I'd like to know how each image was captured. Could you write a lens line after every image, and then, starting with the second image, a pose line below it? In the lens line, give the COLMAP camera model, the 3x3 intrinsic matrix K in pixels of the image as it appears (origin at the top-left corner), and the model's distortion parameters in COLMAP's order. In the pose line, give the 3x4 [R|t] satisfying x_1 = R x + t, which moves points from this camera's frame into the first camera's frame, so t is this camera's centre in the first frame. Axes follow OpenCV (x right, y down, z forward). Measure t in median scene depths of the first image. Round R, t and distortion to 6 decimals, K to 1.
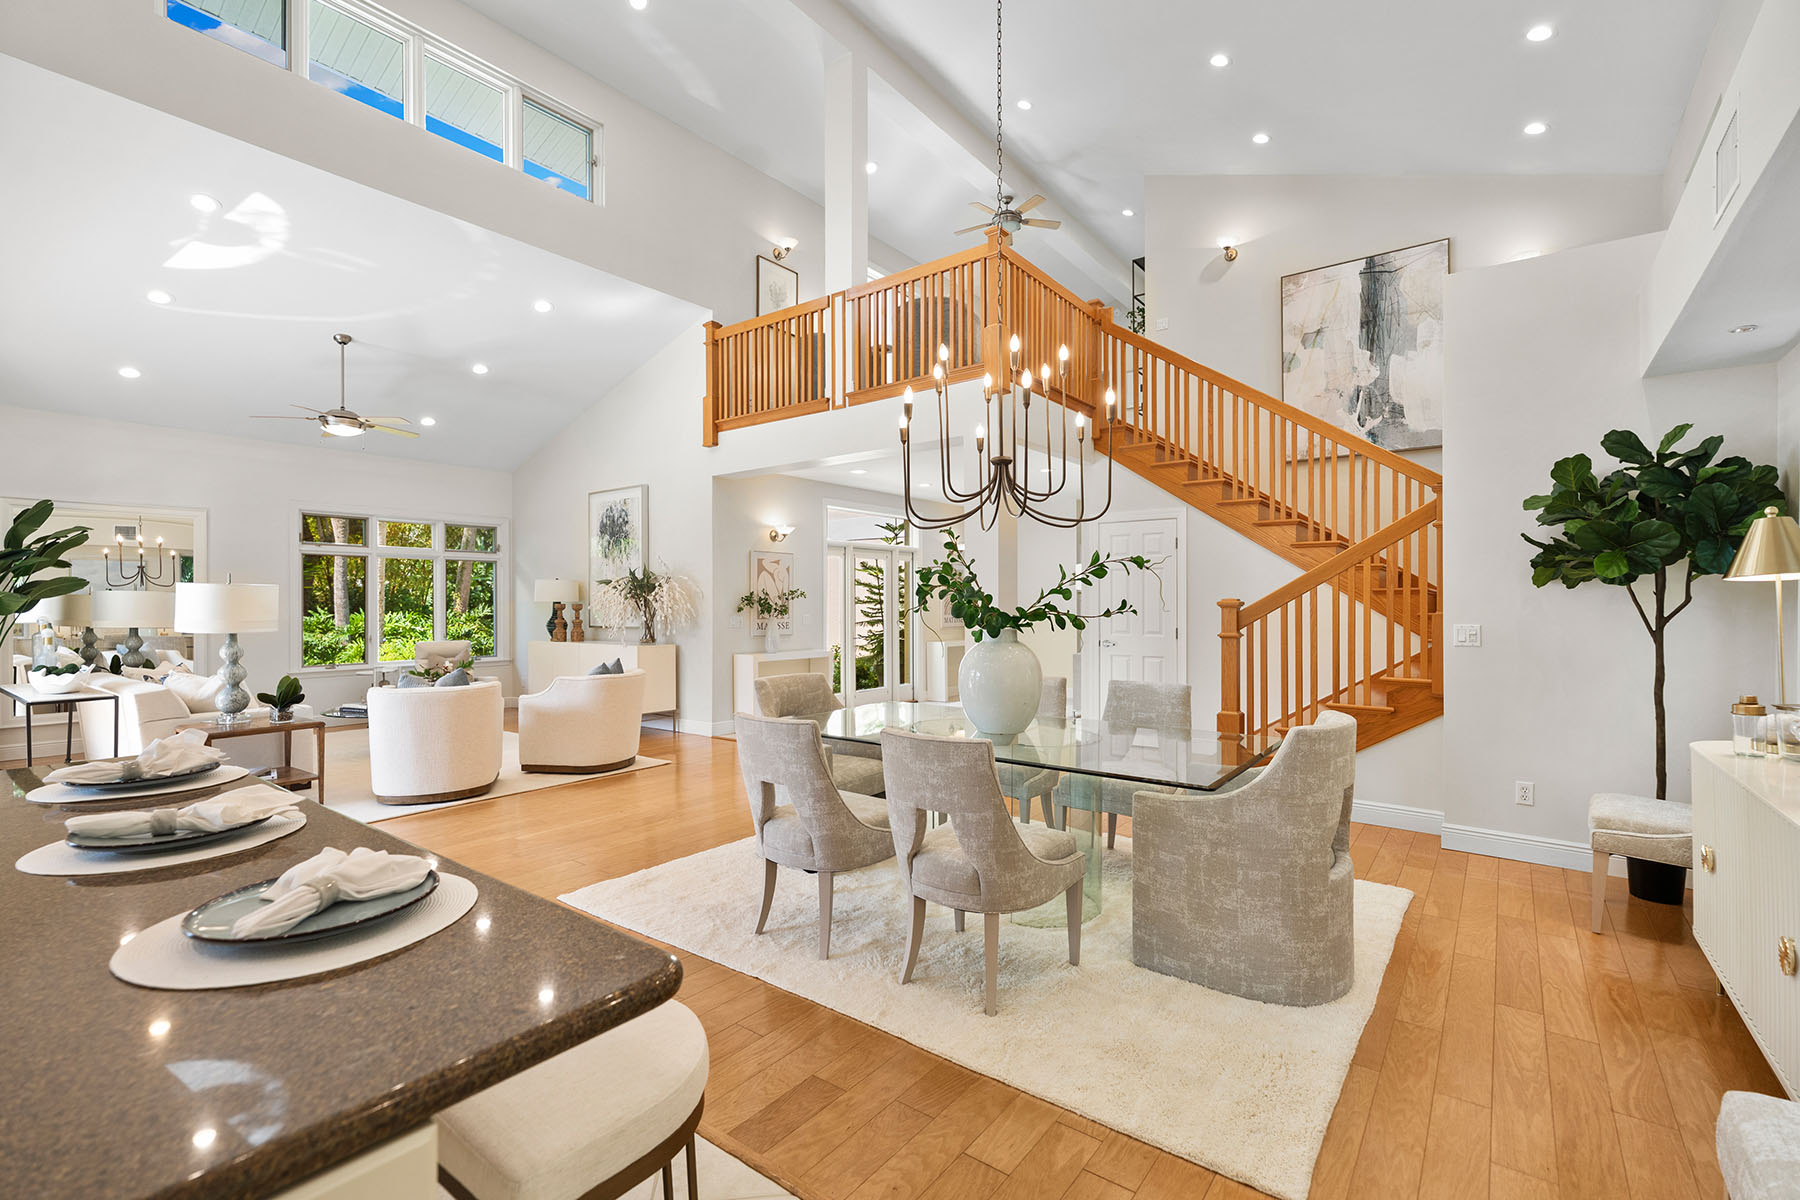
lens RADIAL K [[801.3, 0, 898.0], [0, 801.3, 598.4], [0, 0, 1]] dist [0.002439, -0.000768]
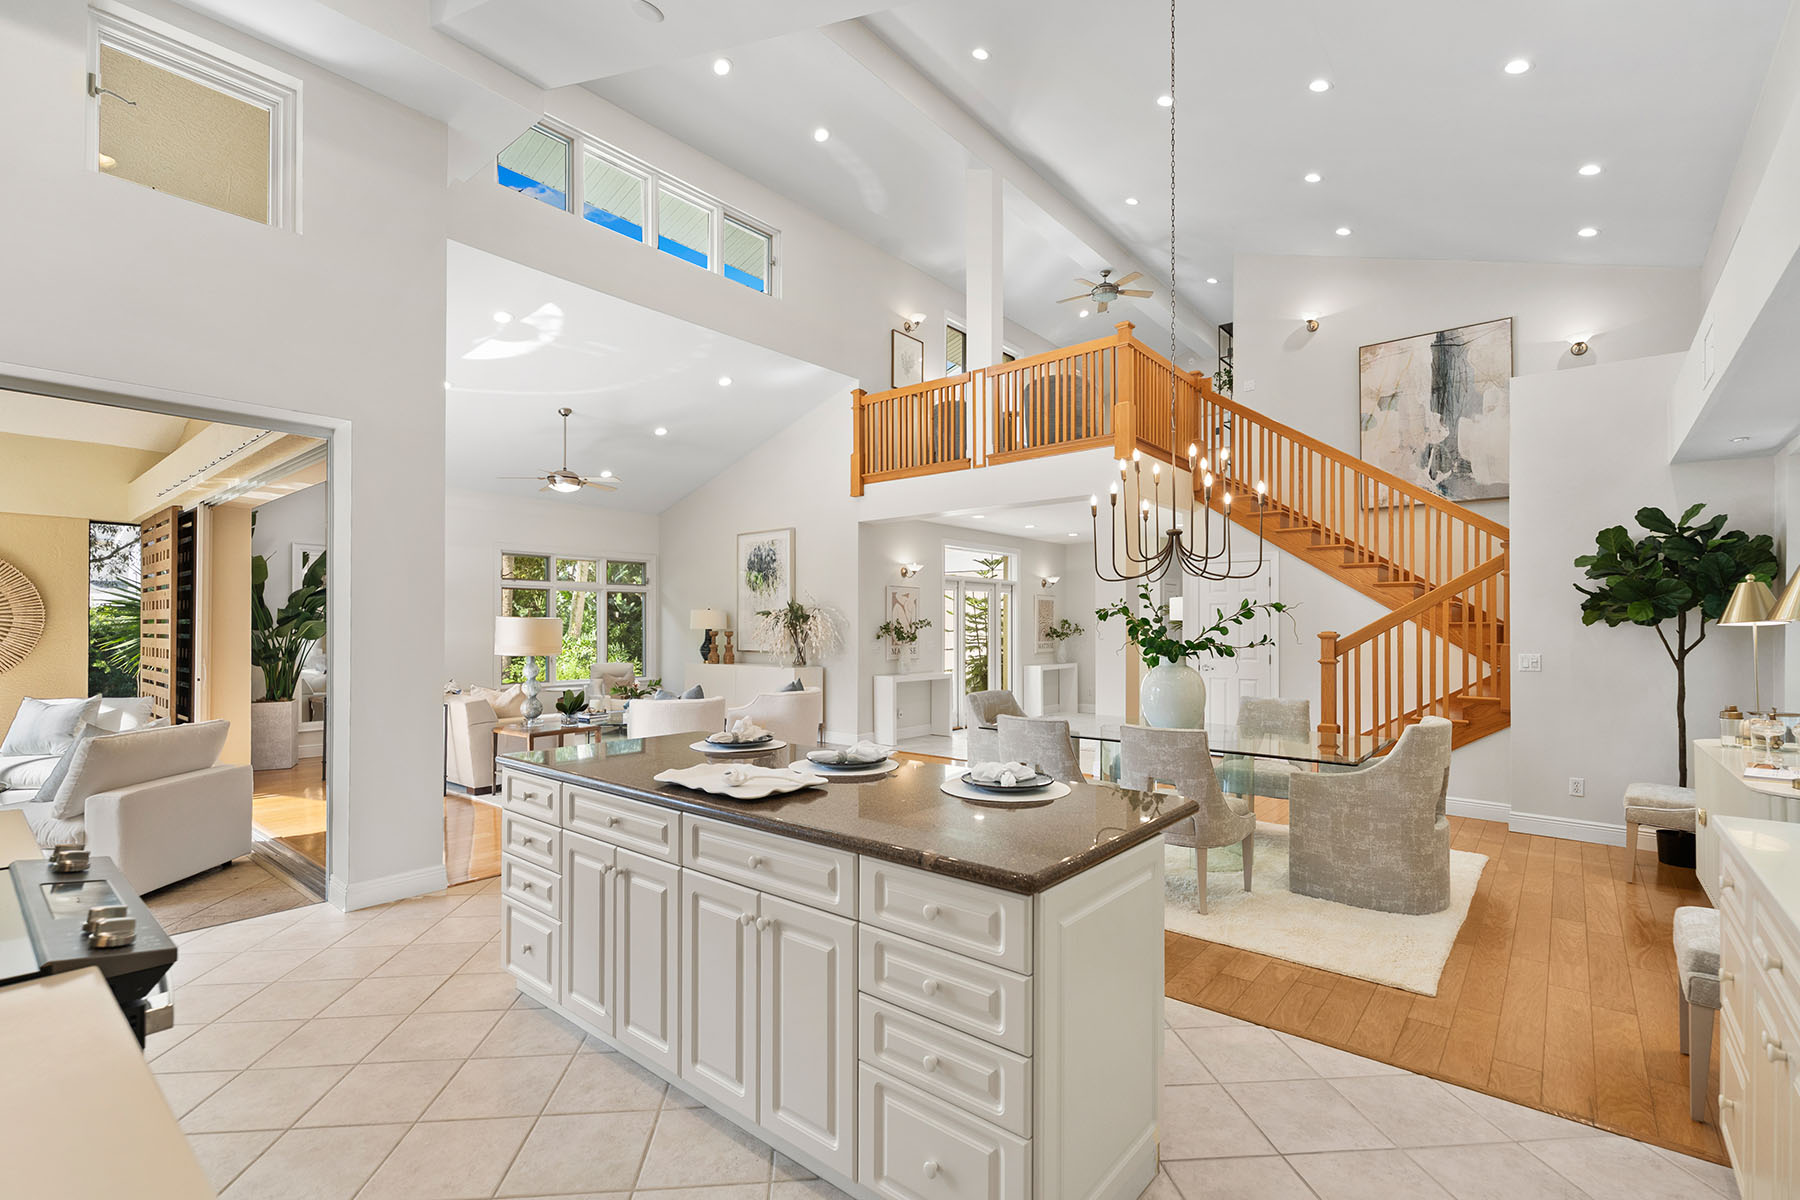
lens RADIAL K [[808.8, 0, 897.8], [0, 808.8, 617.0], [0, 0, 1]] dist [0.002769, -0.000855]
pose [[0.999106, 0.002529, -0.042208, -0.140864], [-0.002762, 0.999981, -0.005459, -0.009806], [0.042193, 0.005570, 0.999094, -0.193129]]
